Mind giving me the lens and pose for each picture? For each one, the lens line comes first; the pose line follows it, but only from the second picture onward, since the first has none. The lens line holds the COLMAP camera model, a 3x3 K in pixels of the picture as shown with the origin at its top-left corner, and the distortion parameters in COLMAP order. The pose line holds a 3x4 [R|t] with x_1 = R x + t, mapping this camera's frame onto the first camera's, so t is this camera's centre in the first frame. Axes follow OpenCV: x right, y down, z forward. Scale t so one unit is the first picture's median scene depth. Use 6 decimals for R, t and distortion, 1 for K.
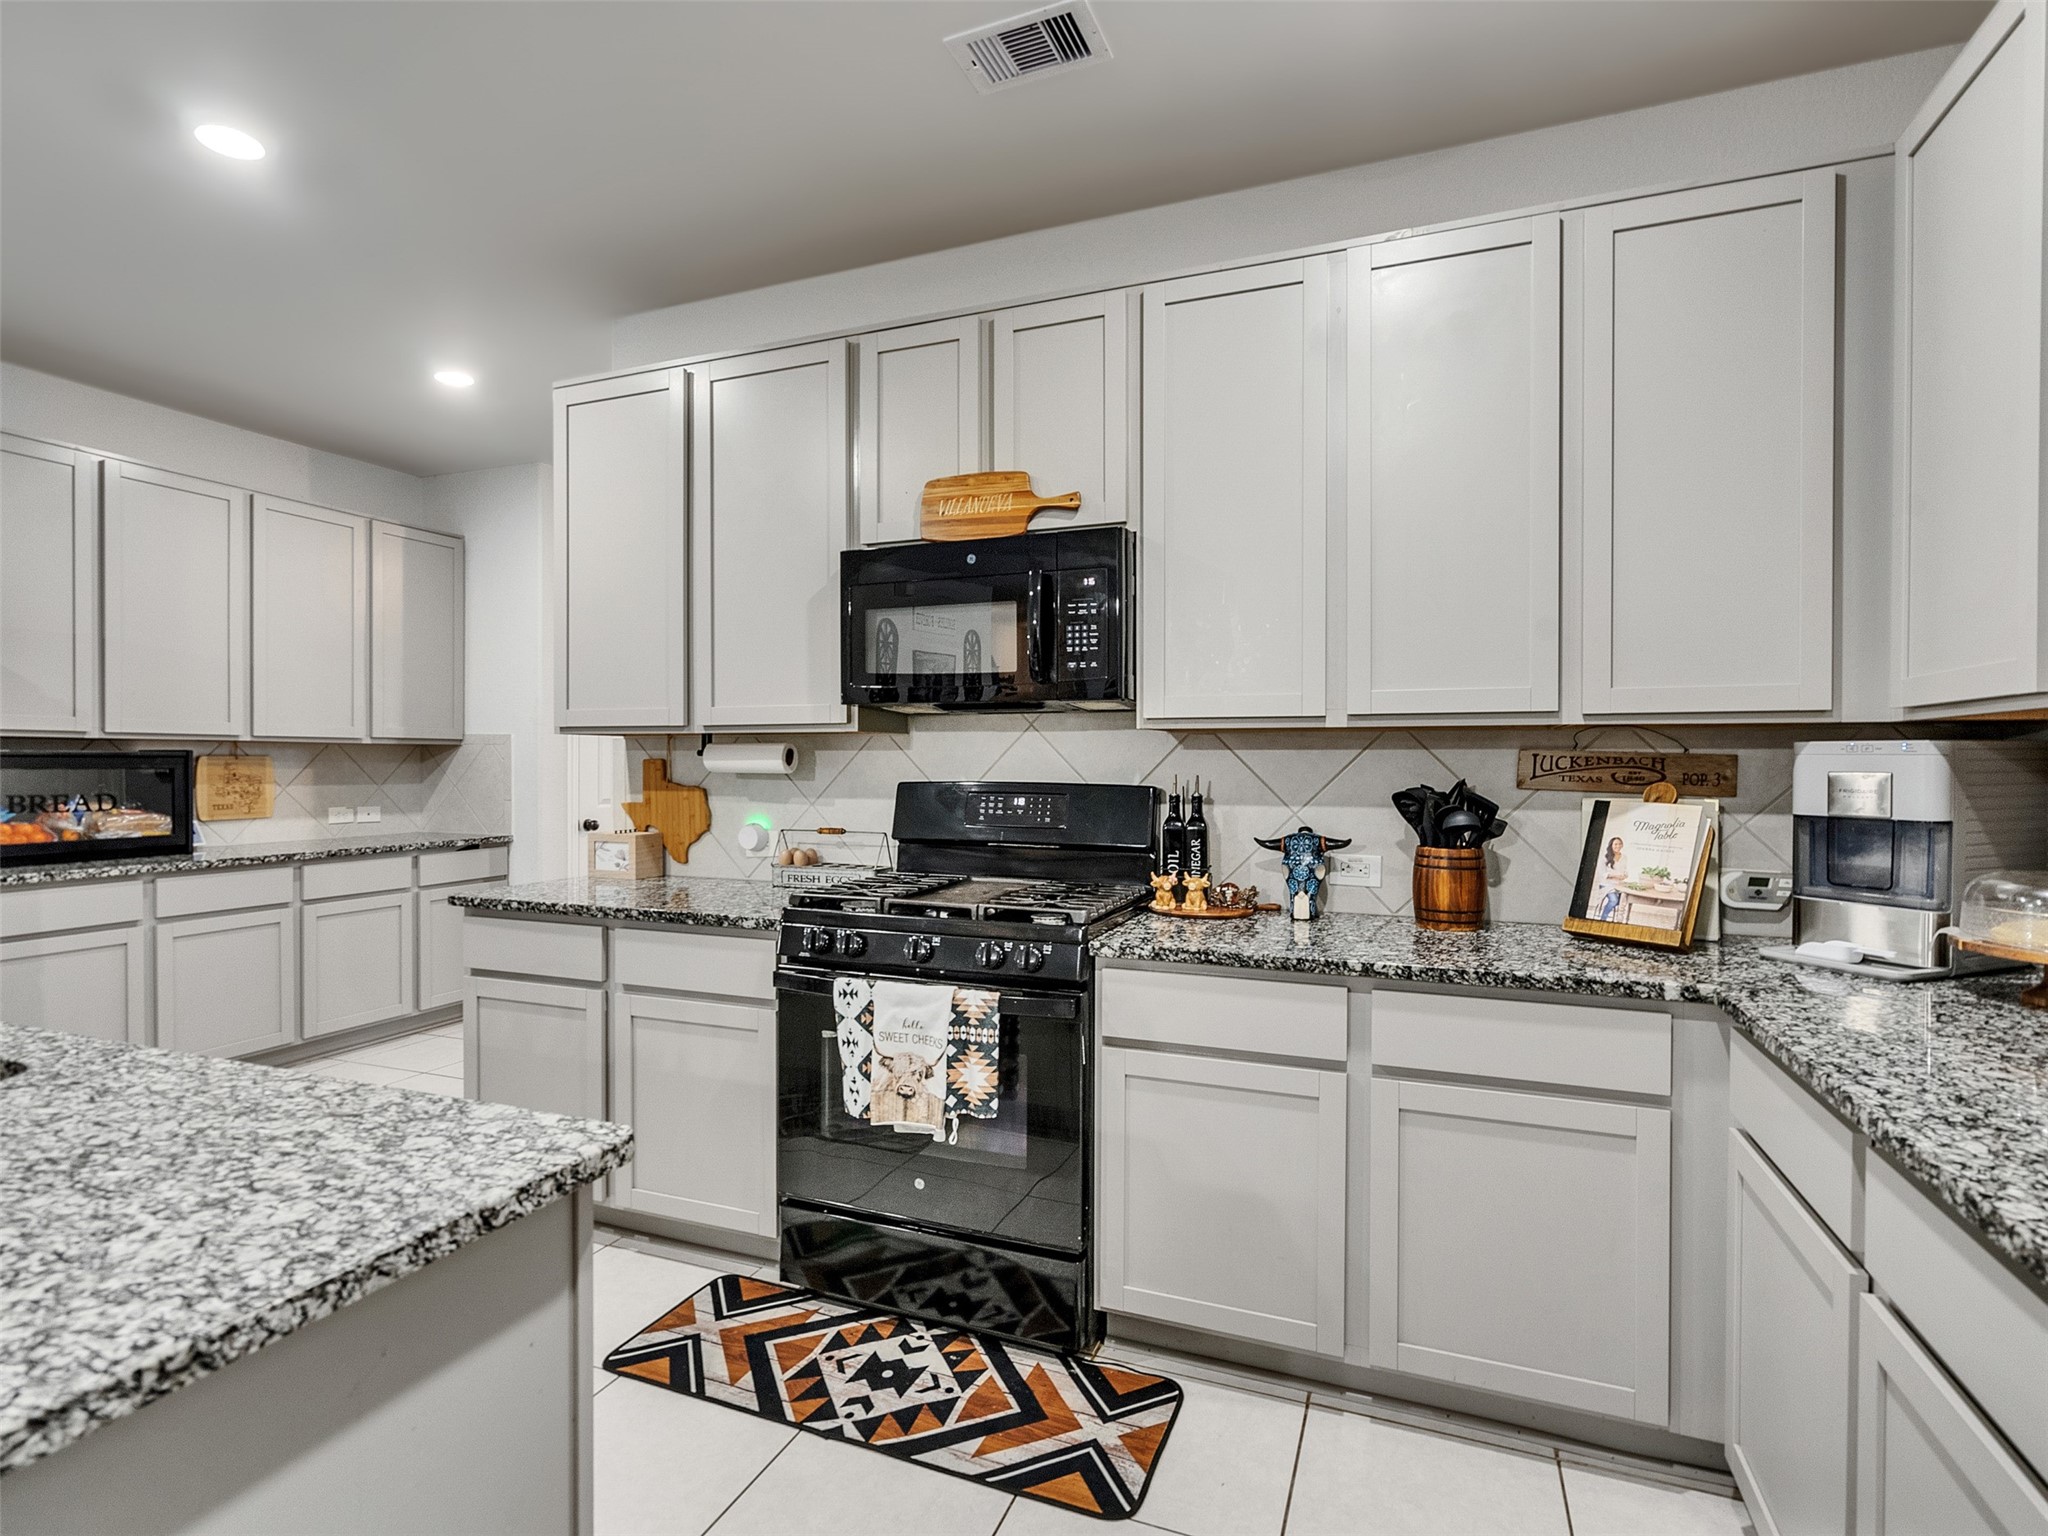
lens RADIAL K [[1044.8, 0, 1005.6], [0, 1044.8, 772.5], [0, 0, 1]] dist [-0.007668, 0.004617]
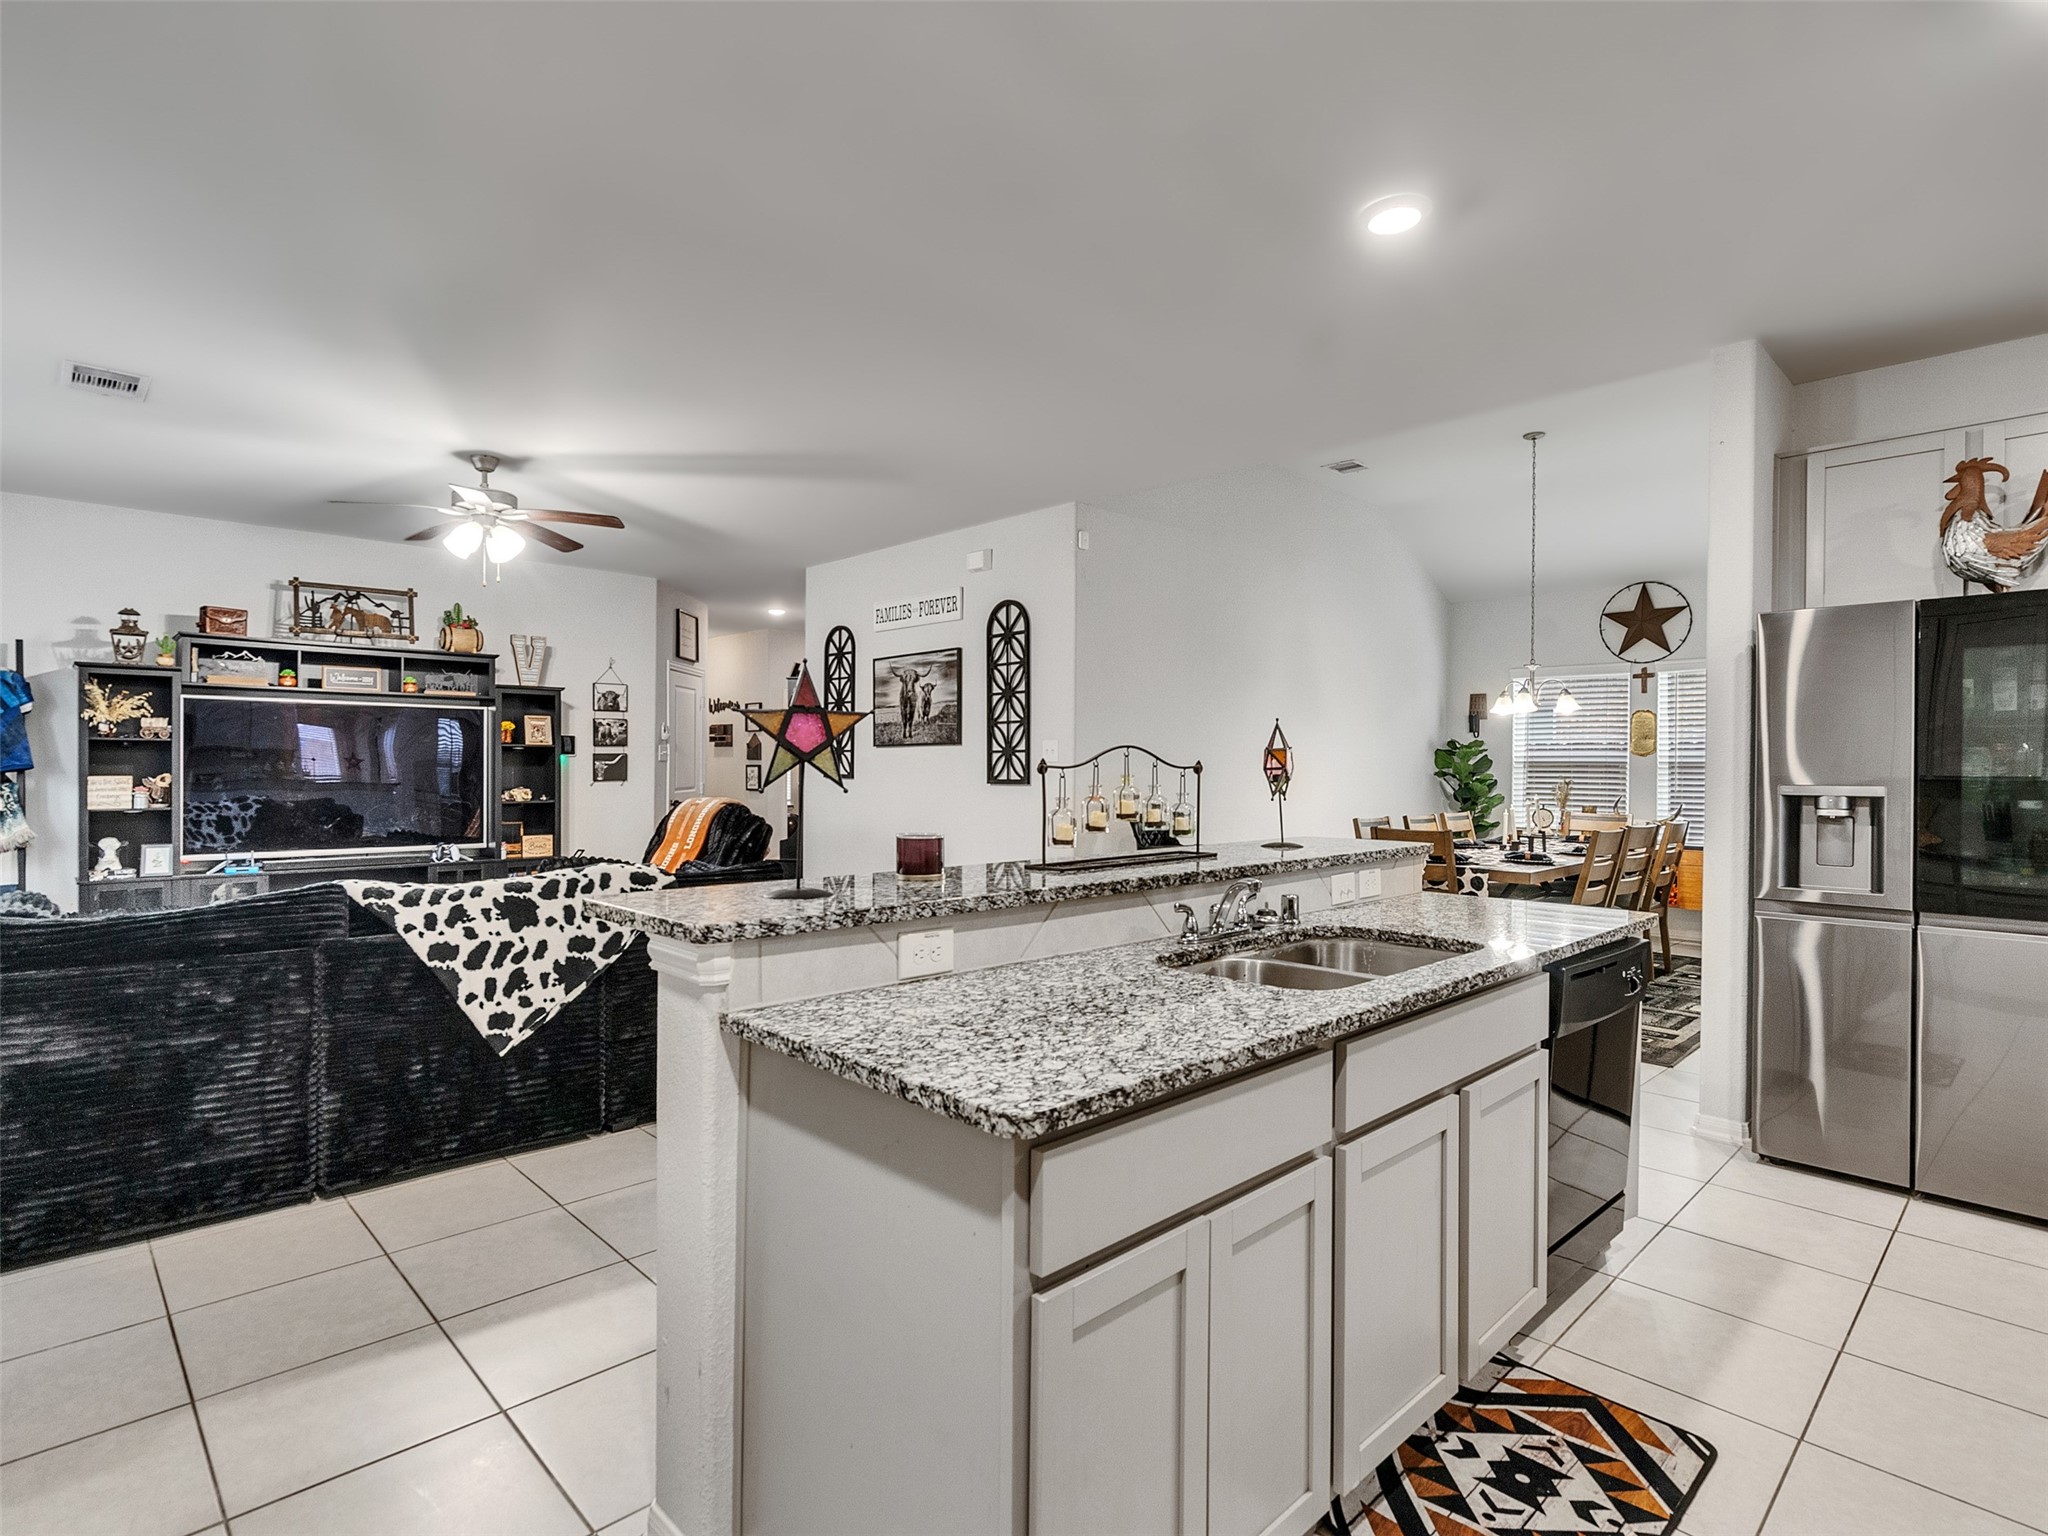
lens RADIAL K [[1044.8, 0, 1004.2], [0, 1044.8, 771.1], [0, 0, 1]] dist [-0.007668, 0.004617]
pose [[-0.413656, 0.000450, -0.910433, 0.296432], [-0.017260, 0.999816, 0.008337, -0.008651], [0.910270, 0.019163, -0.413572, 0.676347]]
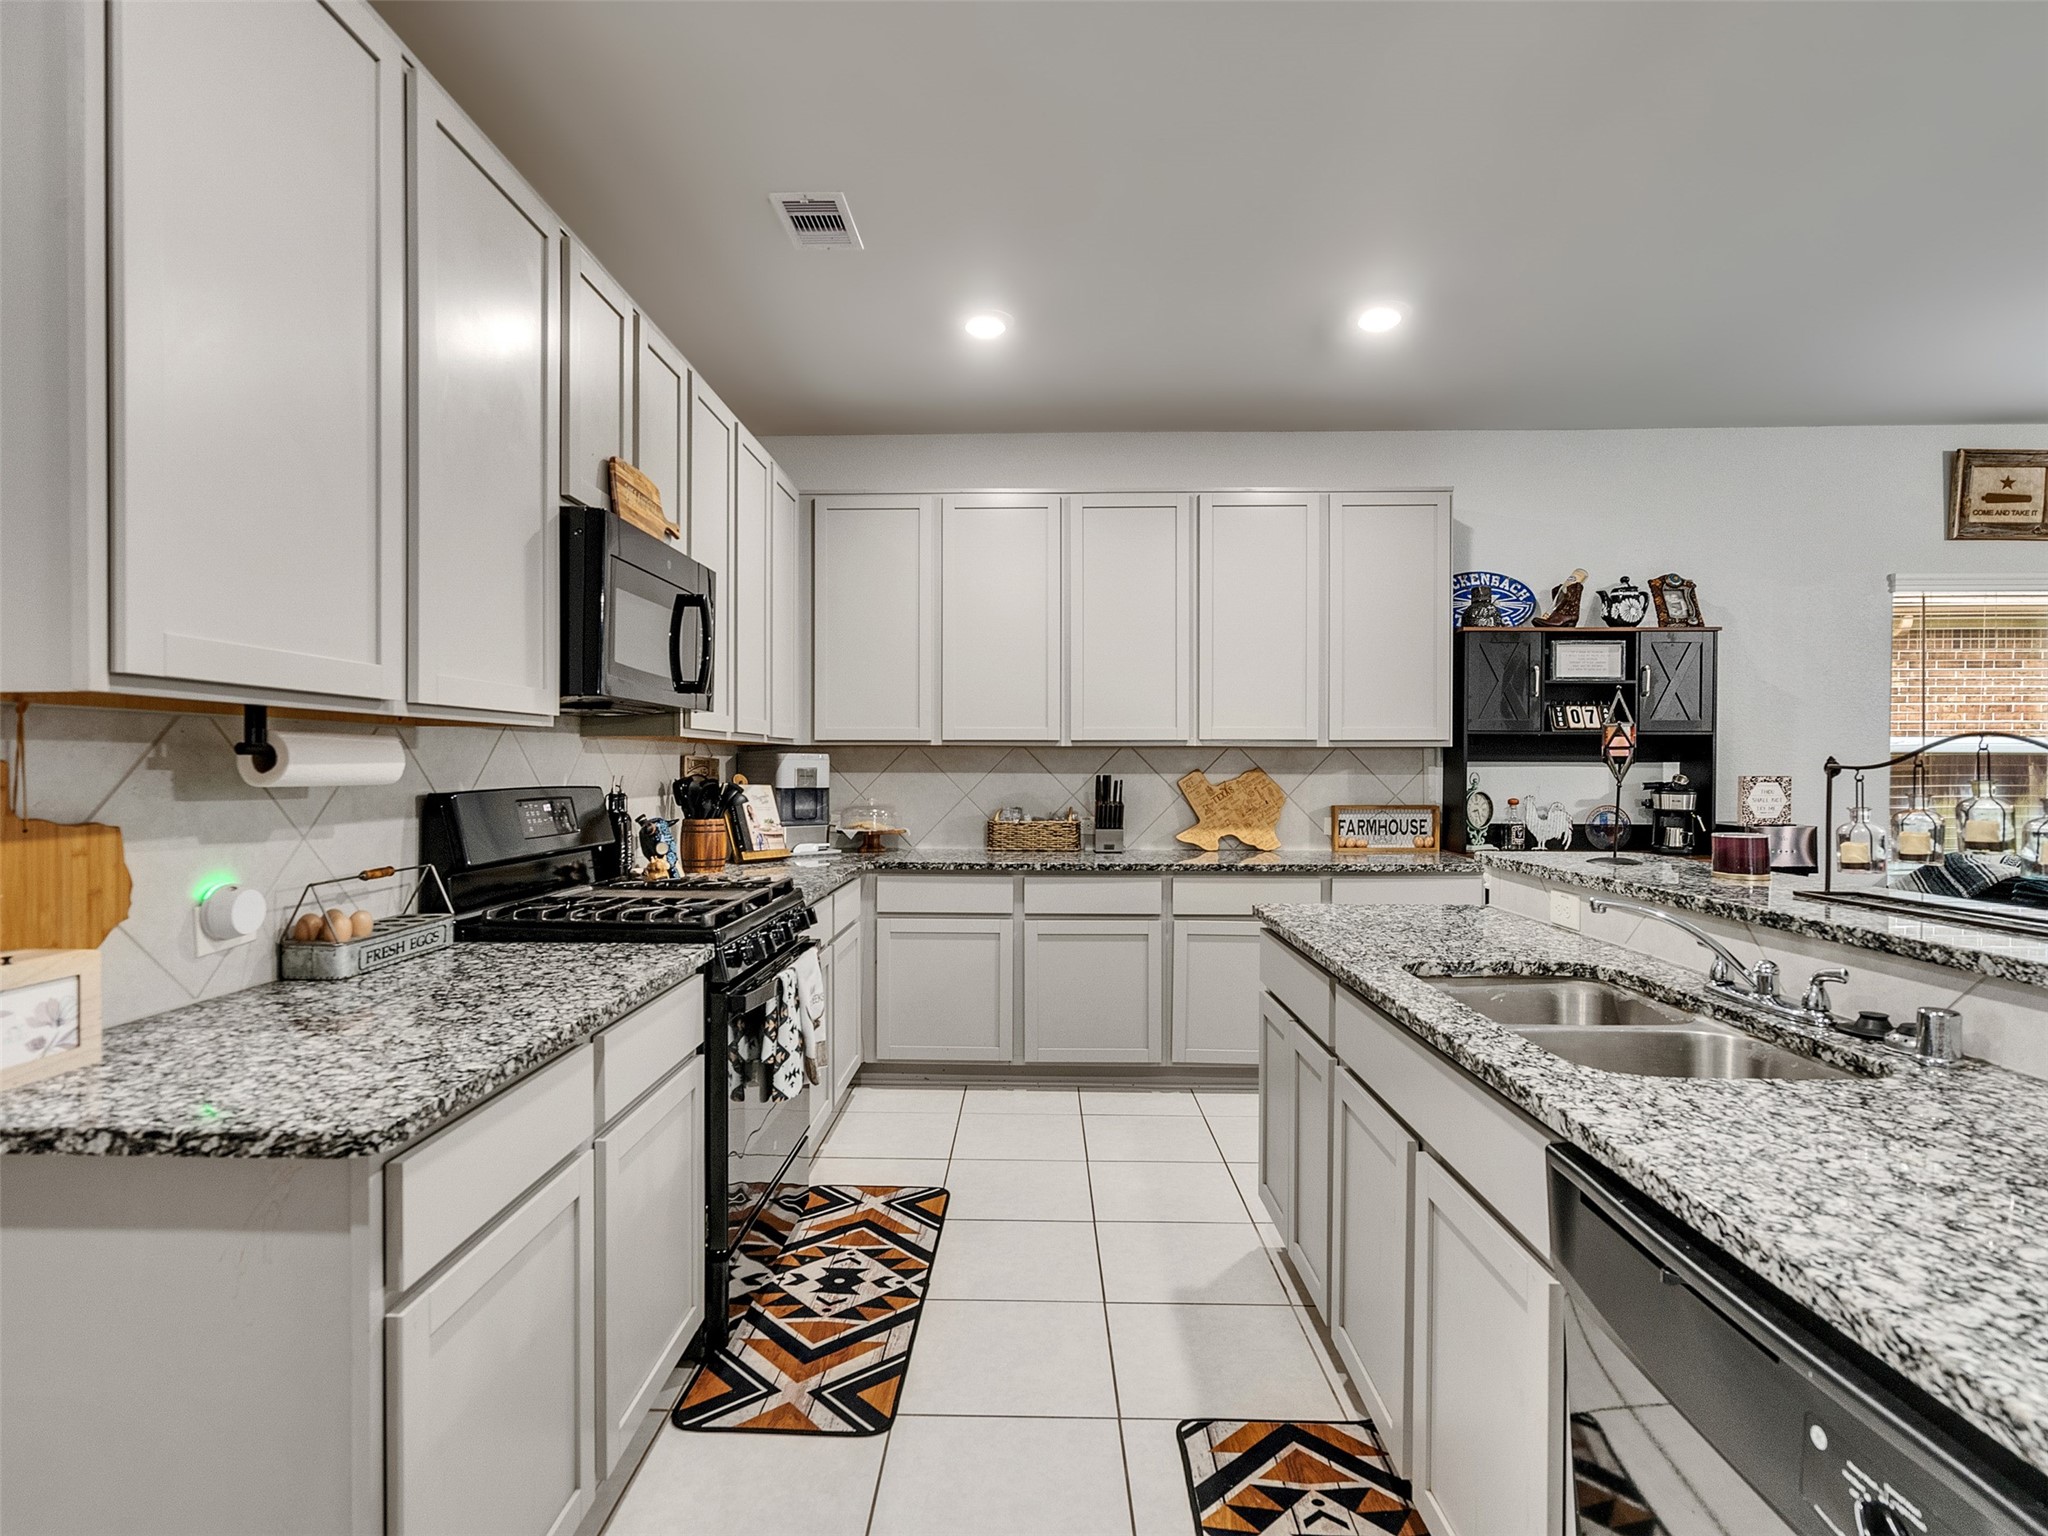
lens RADIAL K [[1044.8, 0, 1006.1], [0, 1044.8, 768.9], [0, 0, 1]] dist [-0.007668, 0.004617]
pose [[-0.346222, -0.007968, 0.938119, -1.249040], [0.007440, 0.999909, 0.011238, -0.017057], [-0.938123, 0.010870, -0.346131, 1.189932]]
